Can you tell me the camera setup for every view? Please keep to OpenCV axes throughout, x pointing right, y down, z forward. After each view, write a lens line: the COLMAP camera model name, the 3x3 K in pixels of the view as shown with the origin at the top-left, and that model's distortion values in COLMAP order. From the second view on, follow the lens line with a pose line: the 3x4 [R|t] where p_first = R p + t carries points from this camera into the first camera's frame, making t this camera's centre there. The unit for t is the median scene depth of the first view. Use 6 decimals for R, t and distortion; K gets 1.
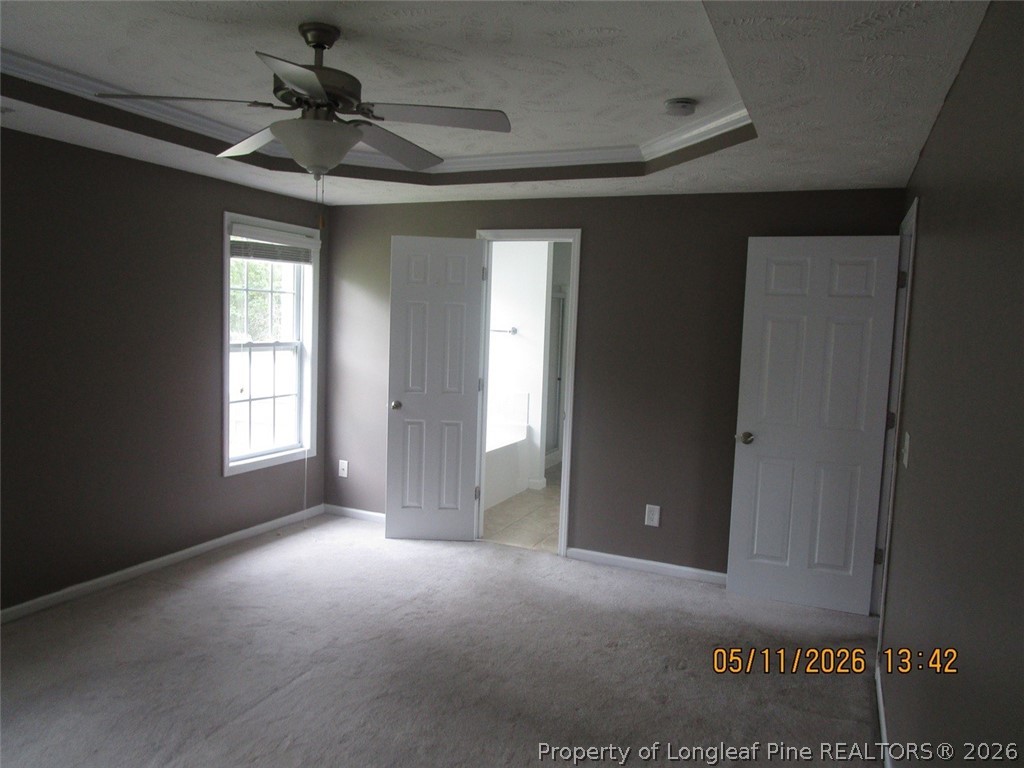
lens RADIAL K [[732.0, 0, 511.6], [0, 732.0, 384.3], [0, 0, 1]] dist [-0.006528, -0.002158]
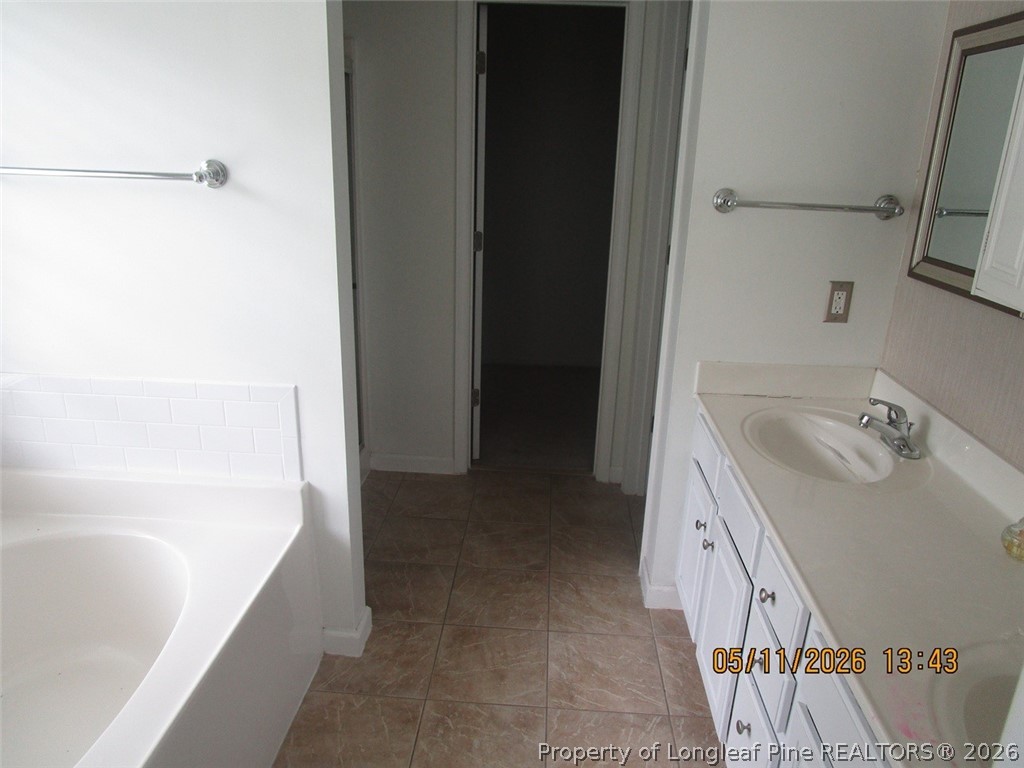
lens RADIAL K [[732.0, 0, 511.7], [0, 732.0, 384.8], [0, 0, 1]] dist [-0.006528, -0.002158]
pose [[0.939001, -0.114026, 0.324462, 0.009075], [0.033195, 0.969081, 0.244498, -0.059222], [-0.342309, -0.218813, 0.913753, 0.690959]]
